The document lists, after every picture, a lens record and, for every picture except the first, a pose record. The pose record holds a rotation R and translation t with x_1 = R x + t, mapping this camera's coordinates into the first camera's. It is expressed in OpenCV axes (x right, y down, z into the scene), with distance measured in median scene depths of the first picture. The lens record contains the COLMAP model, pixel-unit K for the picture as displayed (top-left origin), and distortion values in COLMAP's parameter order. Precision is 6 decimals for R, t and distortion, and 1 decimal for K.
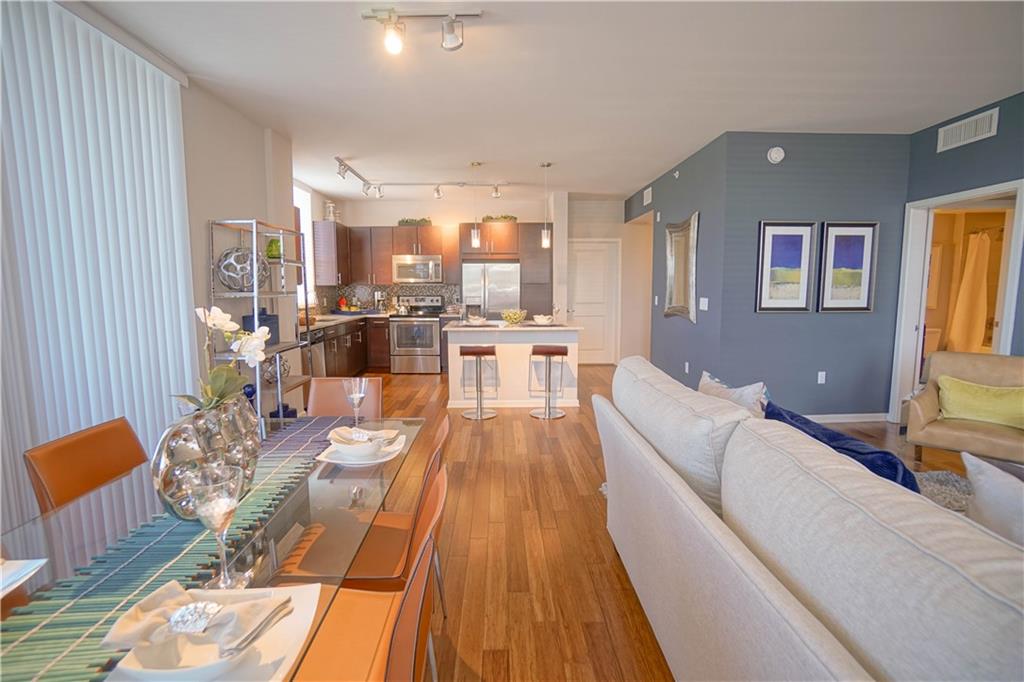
lens RADIAL K [[452.3, 0, 506.0], [0, 452.3, 335.2], [0, 0, 1]] dist [-0.063338, 0.022575]
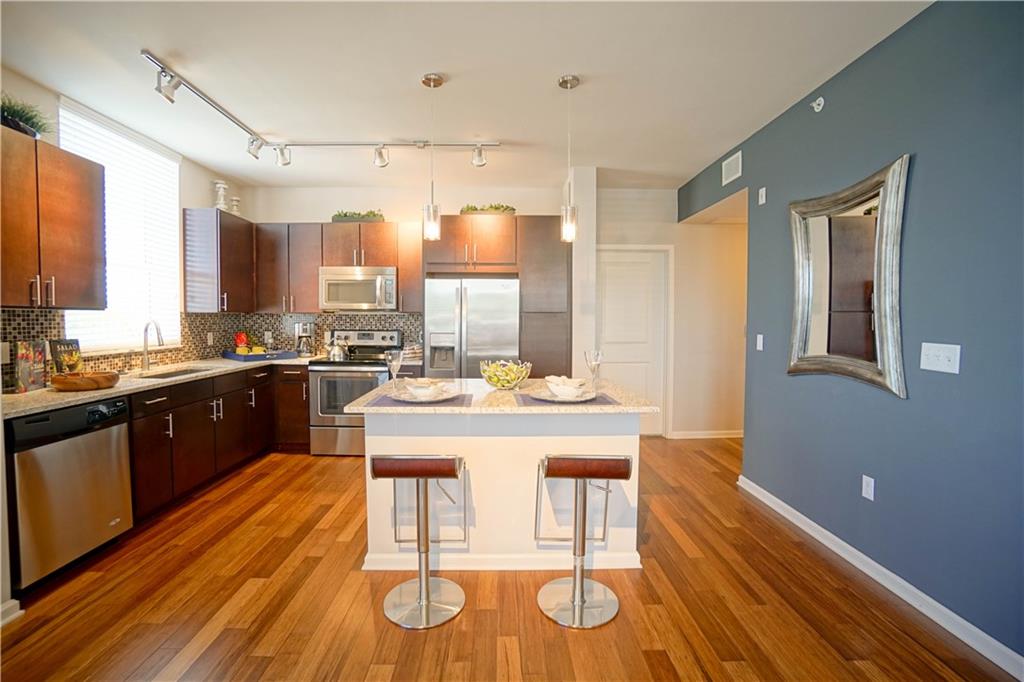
lens RADIAL K [[452.3, 0, 506.0], [0, 452.3, 335.2], [0, 0, 1]] dist [-0.063338, 0.022575]
pose [[0.999975, 0.006657, -0.002437, 0.014238], [-0.006810, 0.997597, -0.068951, -0.039523], [0.001972, 0.068966, 0.997617, 0.381490]]
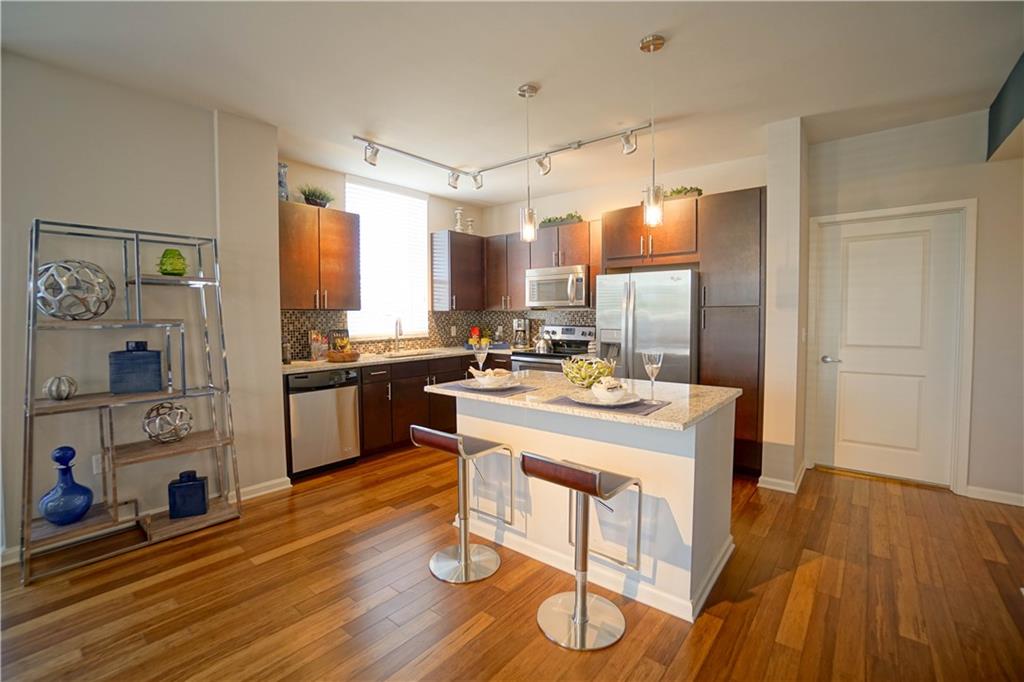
lens RADIAL K [[452.3, 0, 506.0], [0, 452.3, 335.2], [0, 0, 1]] dist [-0.063338, 0.022575]
pose [[0.757349, 0.029254, -0.652355, 0.206106], [-0.066300, 0.997278, -0.032249, -0.046879], [0.649636, 0.067675, 0.757227, 0.440886]]
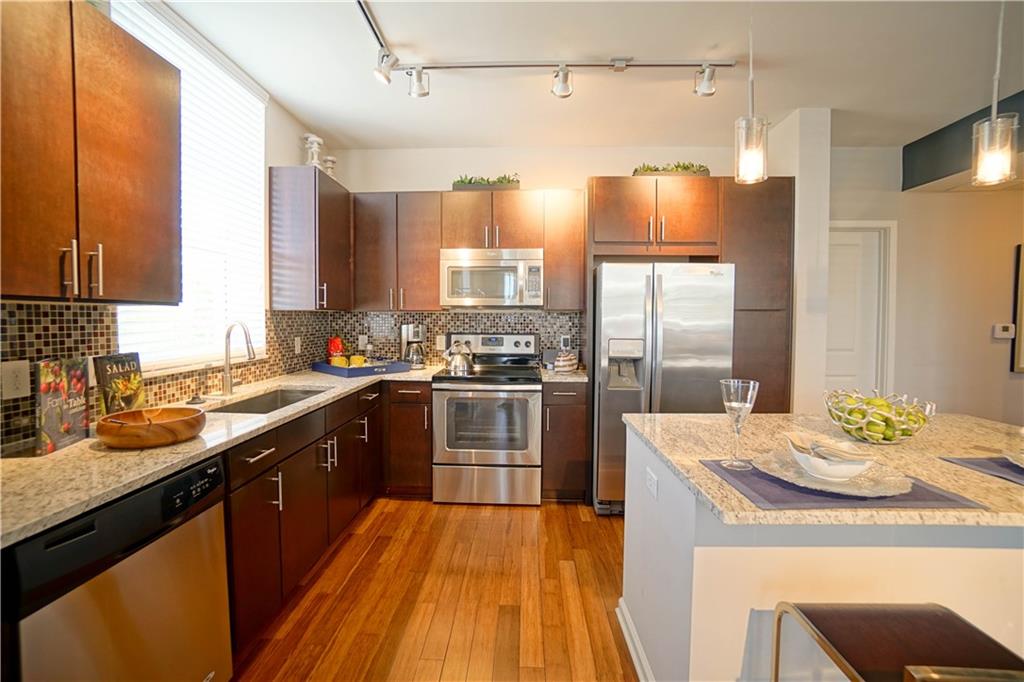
lens RADIAL K [[452.3, 0, 506.0], [0, 452.3, 335.2], [0, 0, 1]] dist [-0.063338, 0.022575]
pose [[0.998317, 0.007473, -0.057508, -0.157781], [-0.011317, 0.997701, -0.066812, -0.056309], [0.056876, 0.067350, 0.996107, 0.543824]]
